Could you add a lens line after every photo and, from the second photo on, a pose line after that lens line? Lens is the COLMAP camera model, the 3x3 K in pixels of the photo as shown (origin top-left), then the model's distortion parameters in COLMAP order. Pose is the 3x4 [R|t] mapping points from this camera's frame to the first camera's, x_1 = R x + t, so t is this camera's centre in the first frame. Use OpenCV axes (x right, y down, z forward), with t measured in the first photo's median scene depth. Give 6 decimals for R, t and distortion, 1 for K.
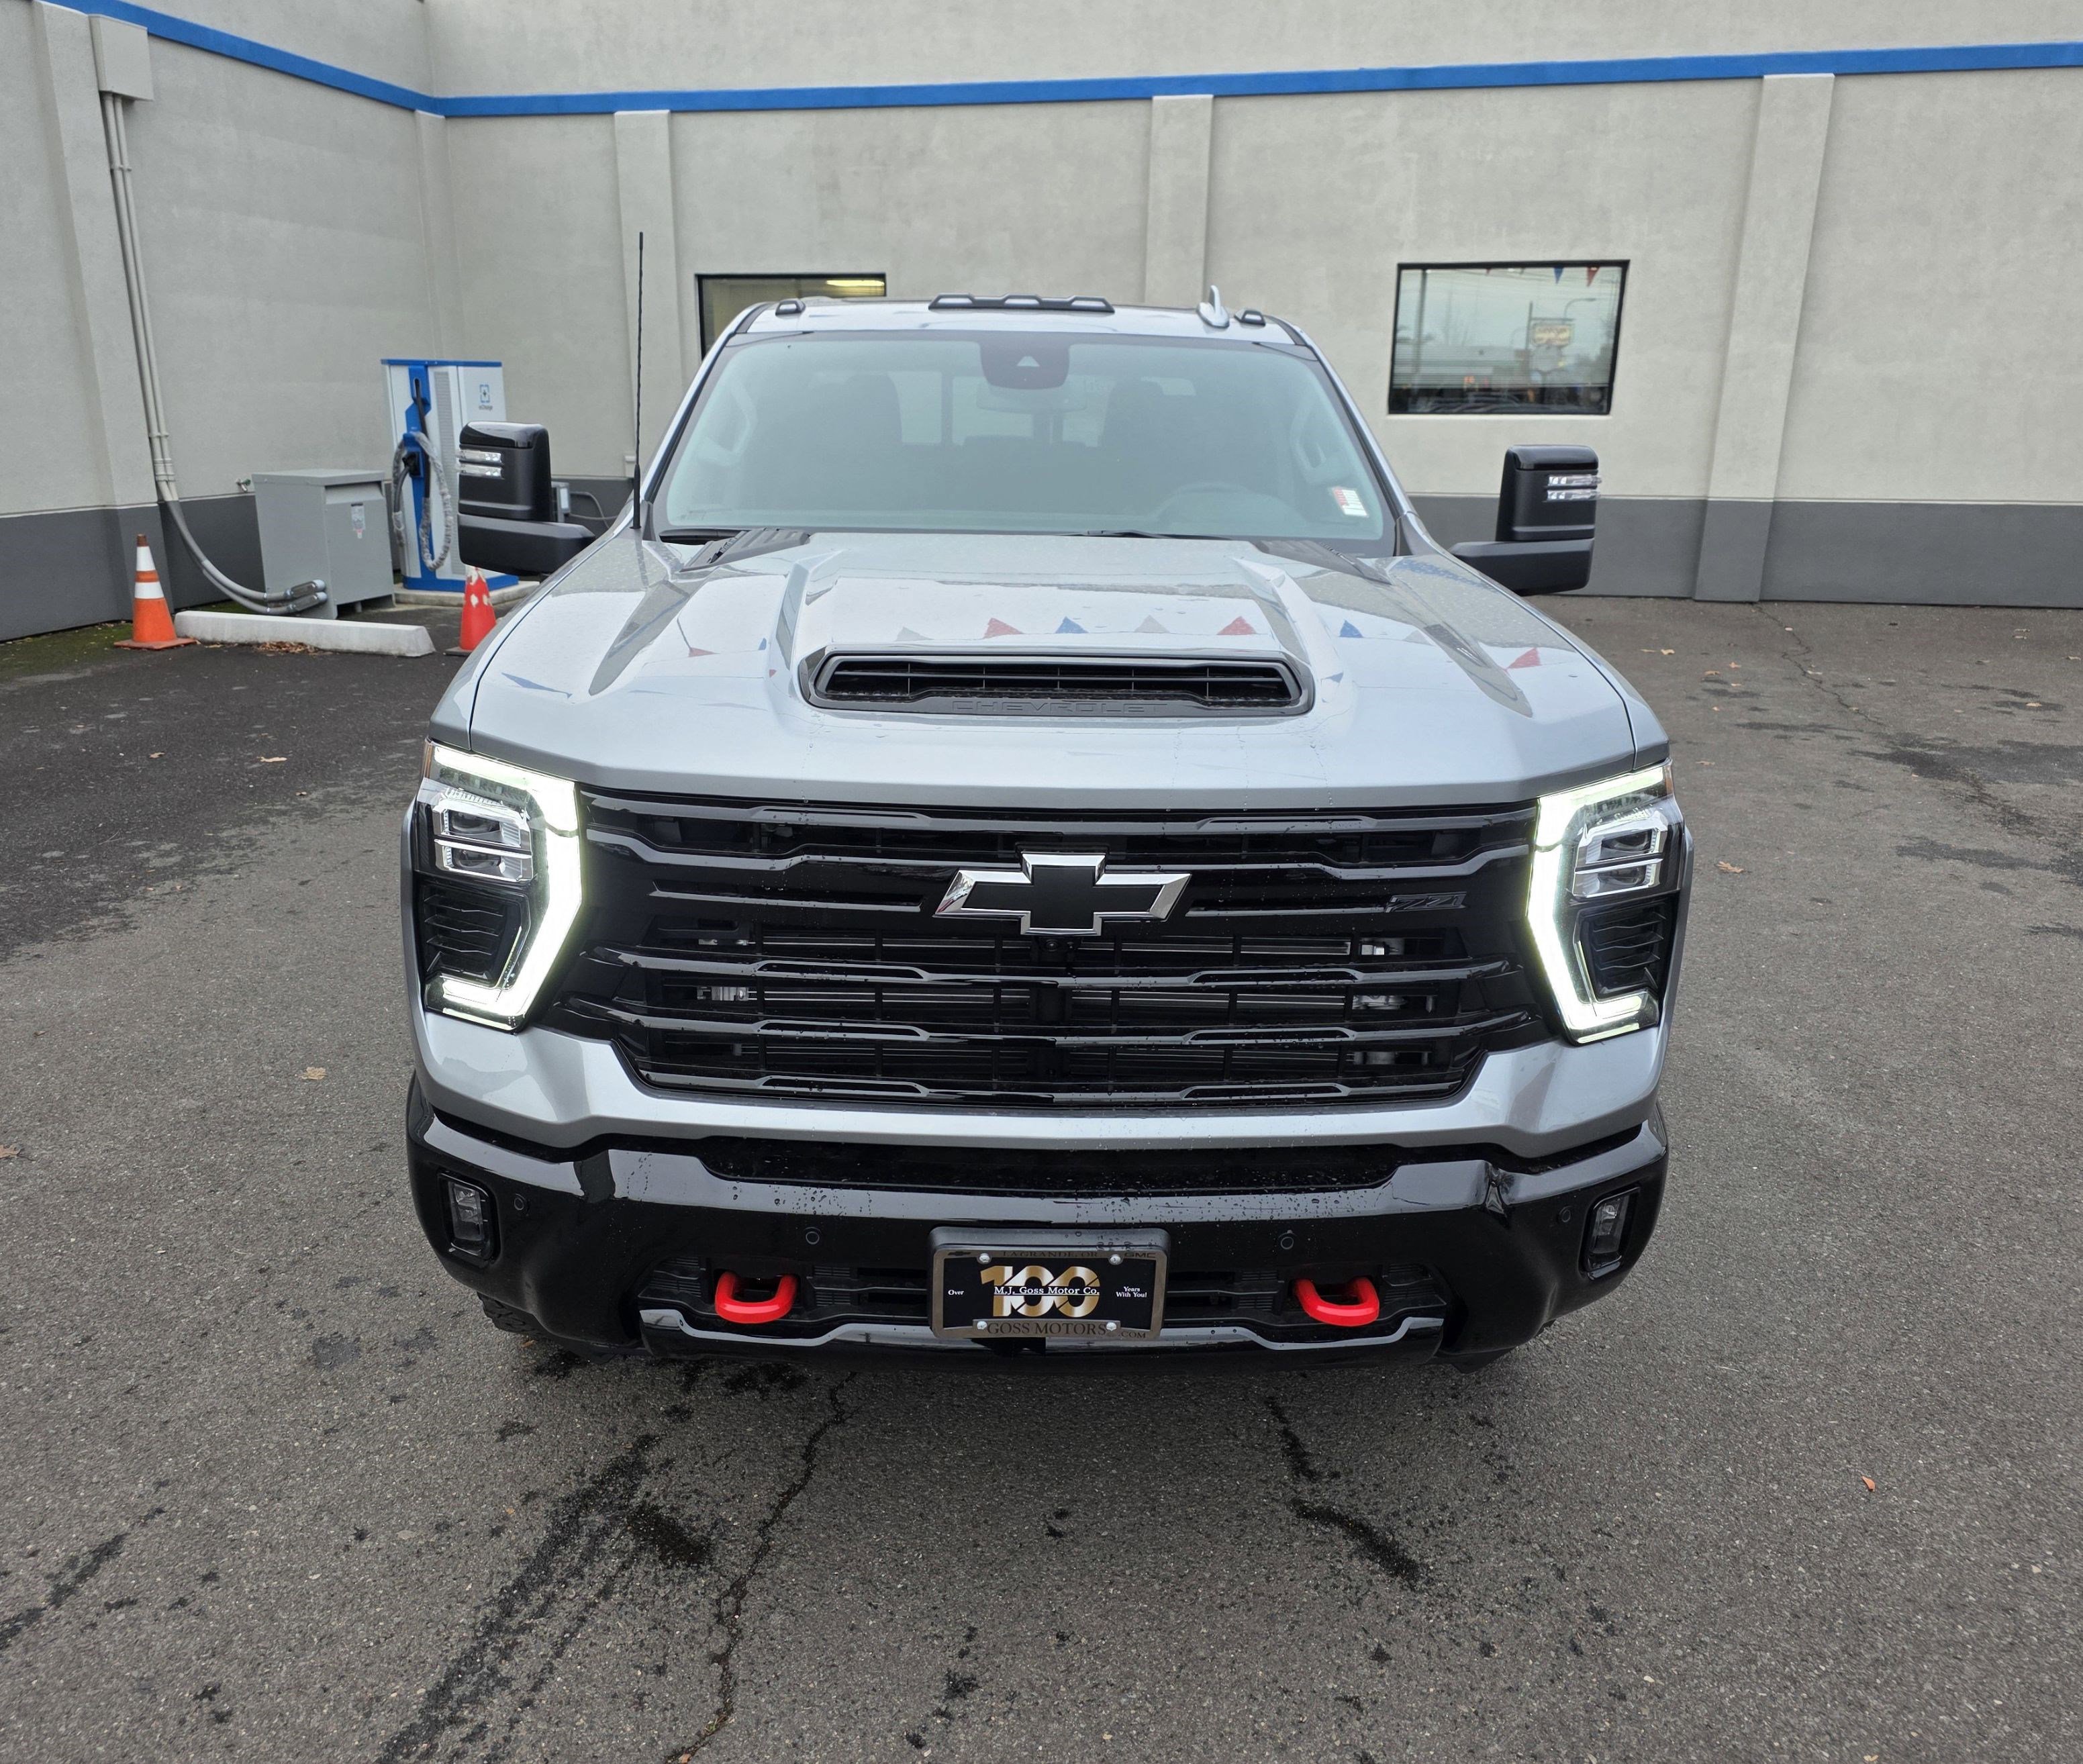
lens RADIAL K [[1638.9, 0, 995.6], [0, 1638.9, 891.8], [0, 0, 1]] dist [0.057452, -0.051471]
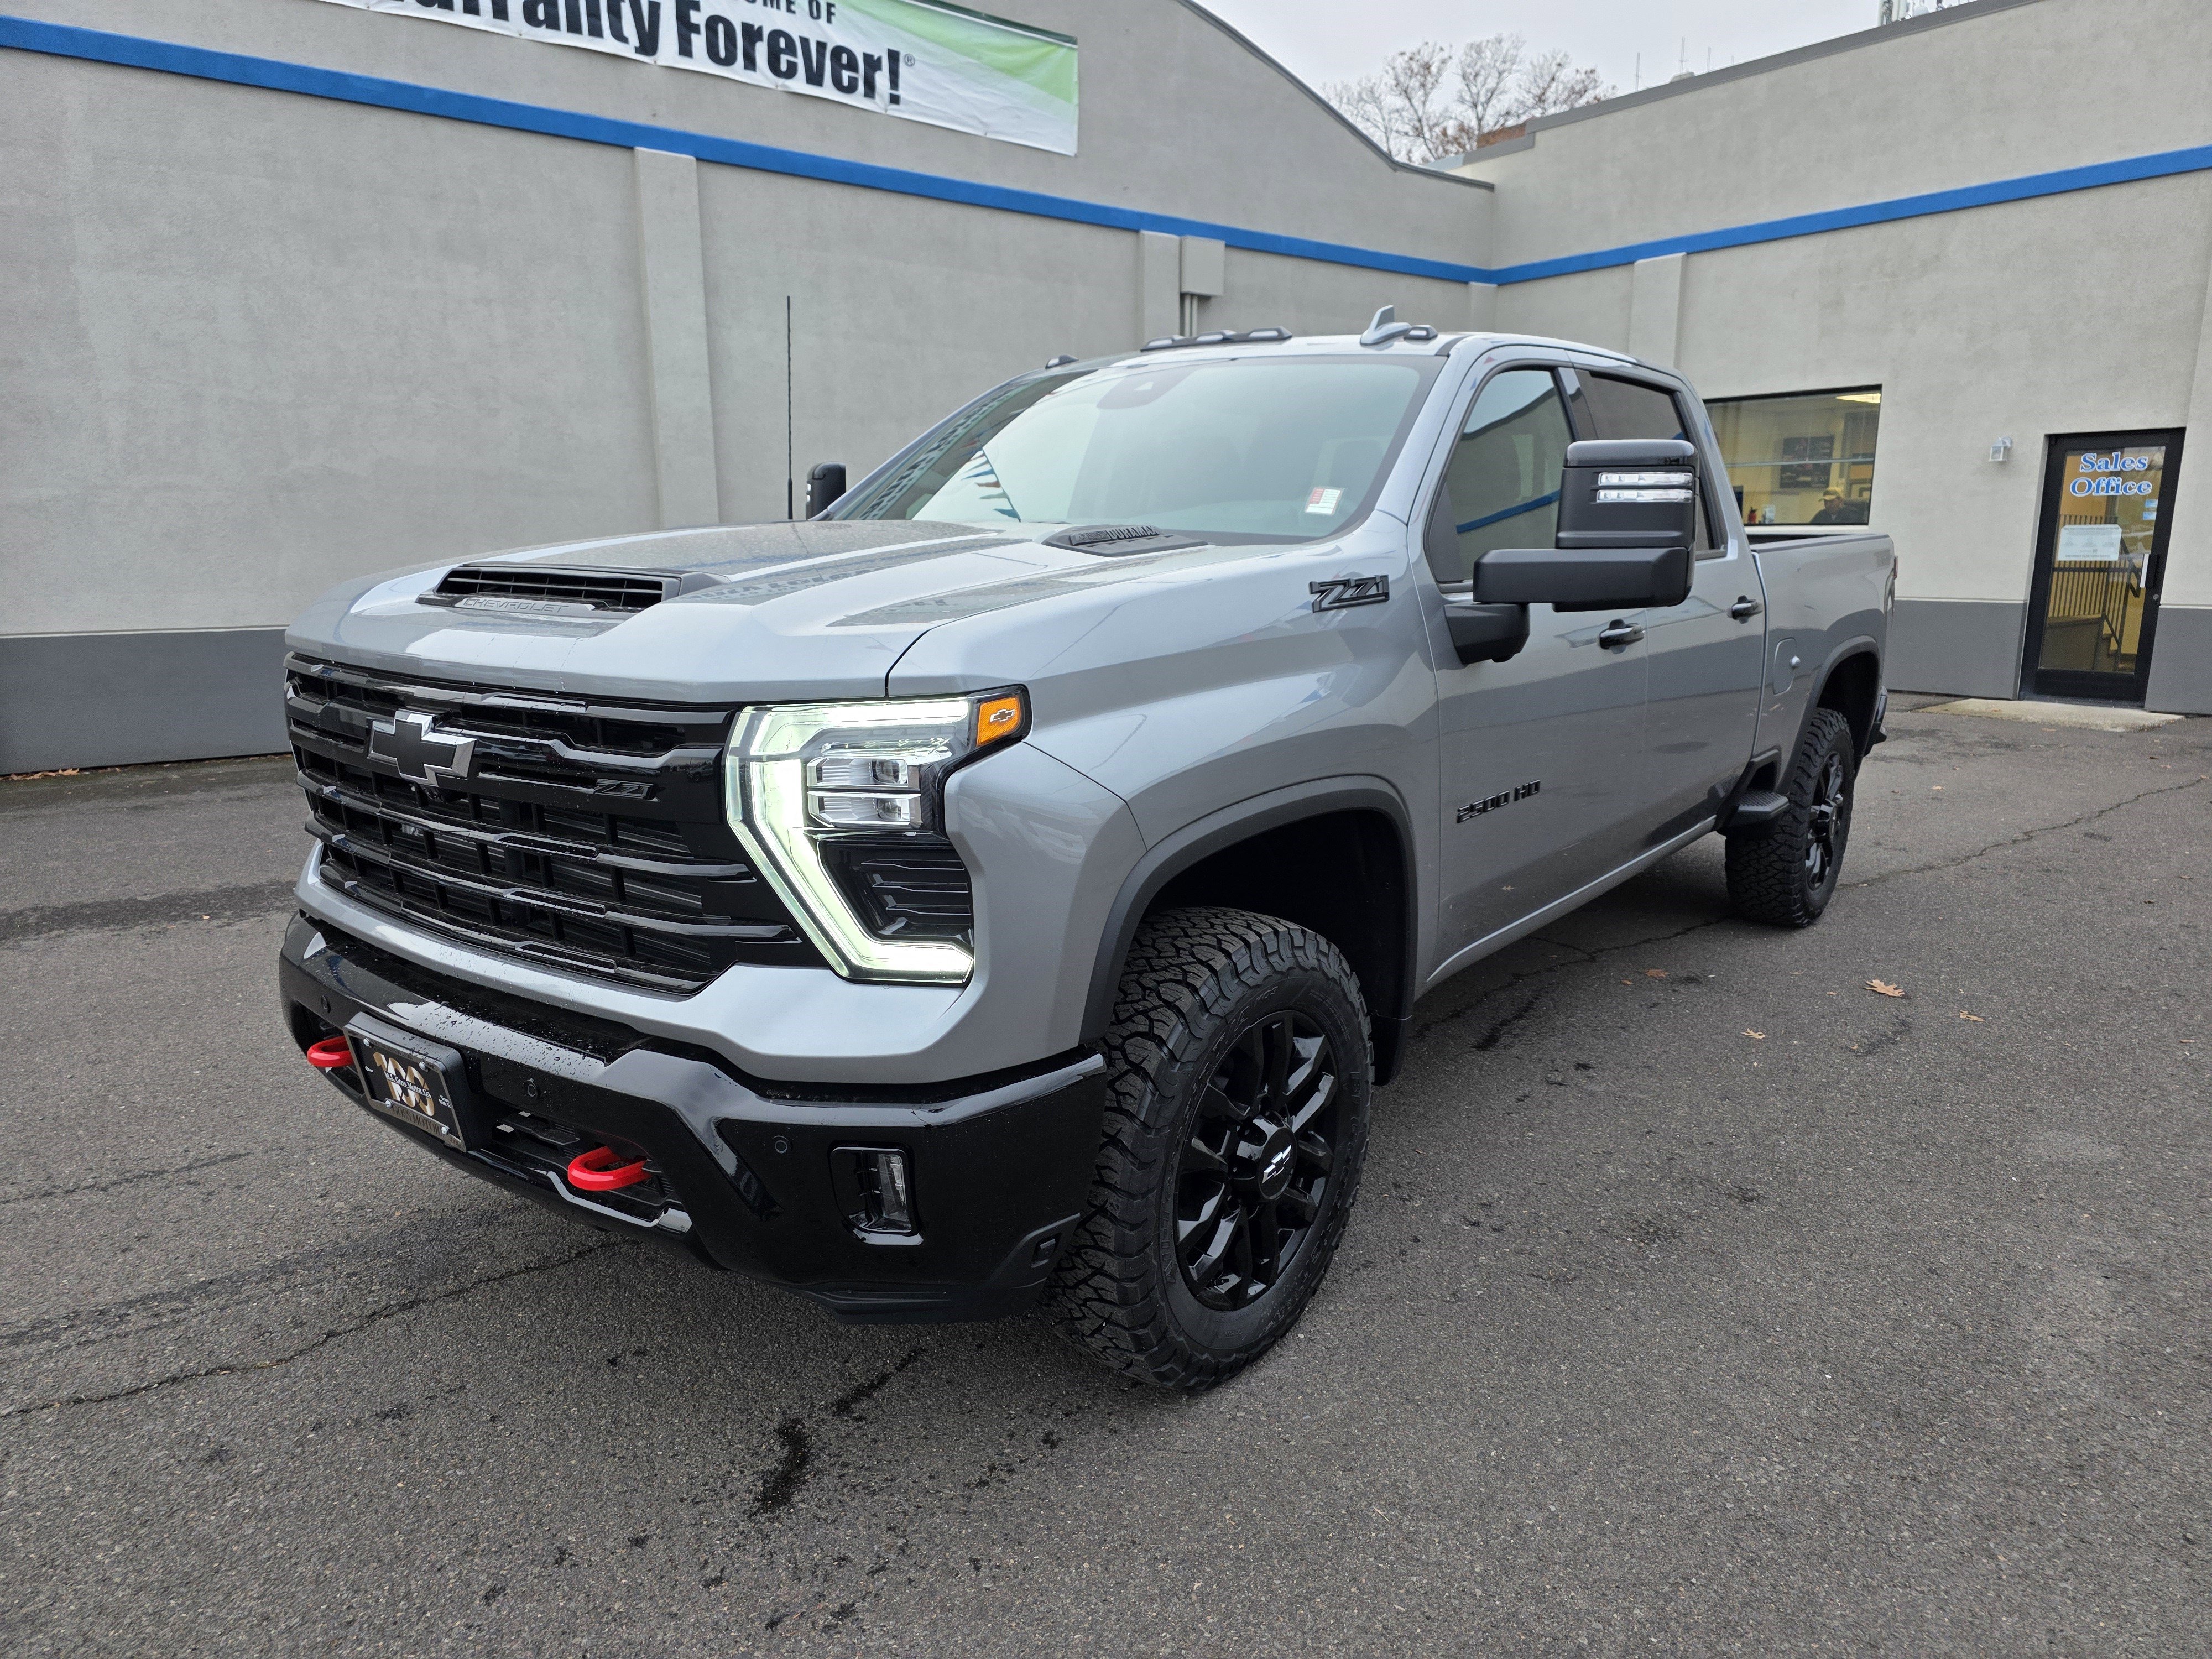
lens RADIAL K [[1482.6, 0, 1122.6], [0, 1482.6, 863.2], [0, 0, 1]] dist [0.048385, -0.038364]
pose [[0.777402, 0.125898, -0.616276, 0.850177], [-0.176838, 0.983993, -0.022055, 0.013291], [0.603635, 0.126127, 0.787221, 0.343031]]
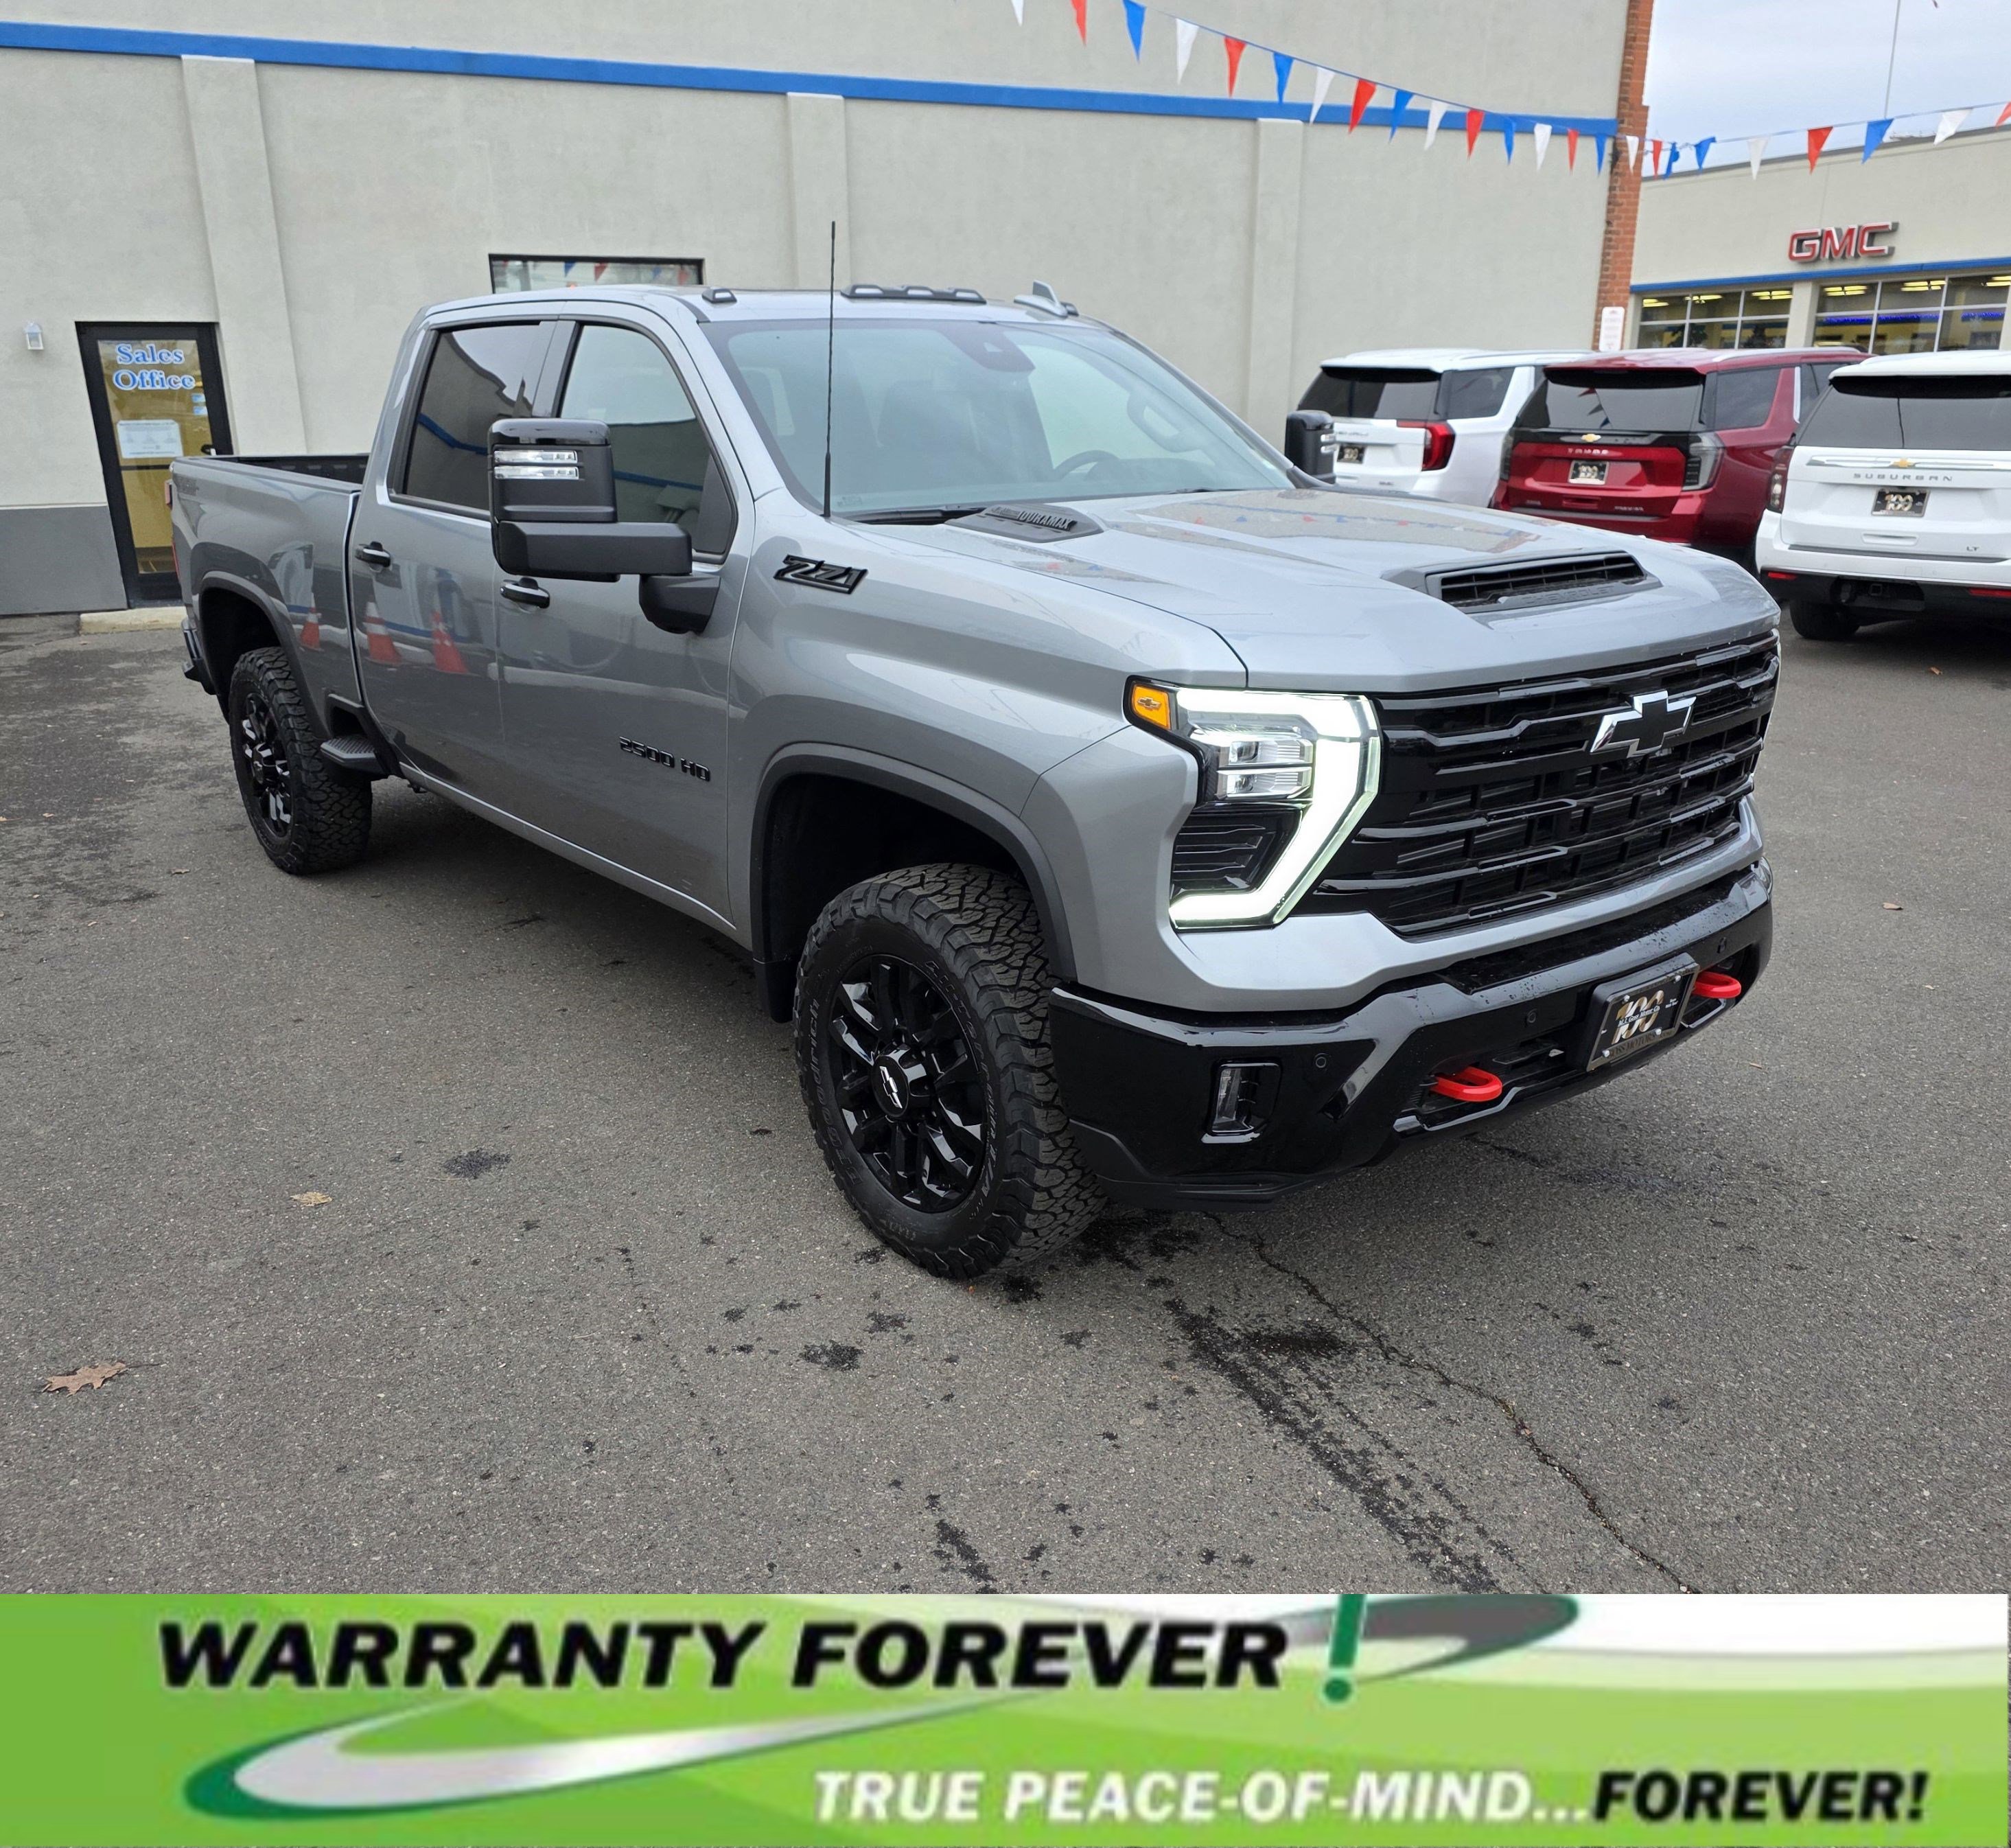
lens RADIAL K [[1668.7, 0, 980.1], [0, 1668.7, 968.3], [0, 0, 1]] dist [0.074971, -0.076856]
pose [[0.787498, -0.220001, 0.575713, -0.957327], [0.199154, 0.974842, 0.100107, -0.038841], [-0.583253, 0.035821, 0.811500, 0.131046]]
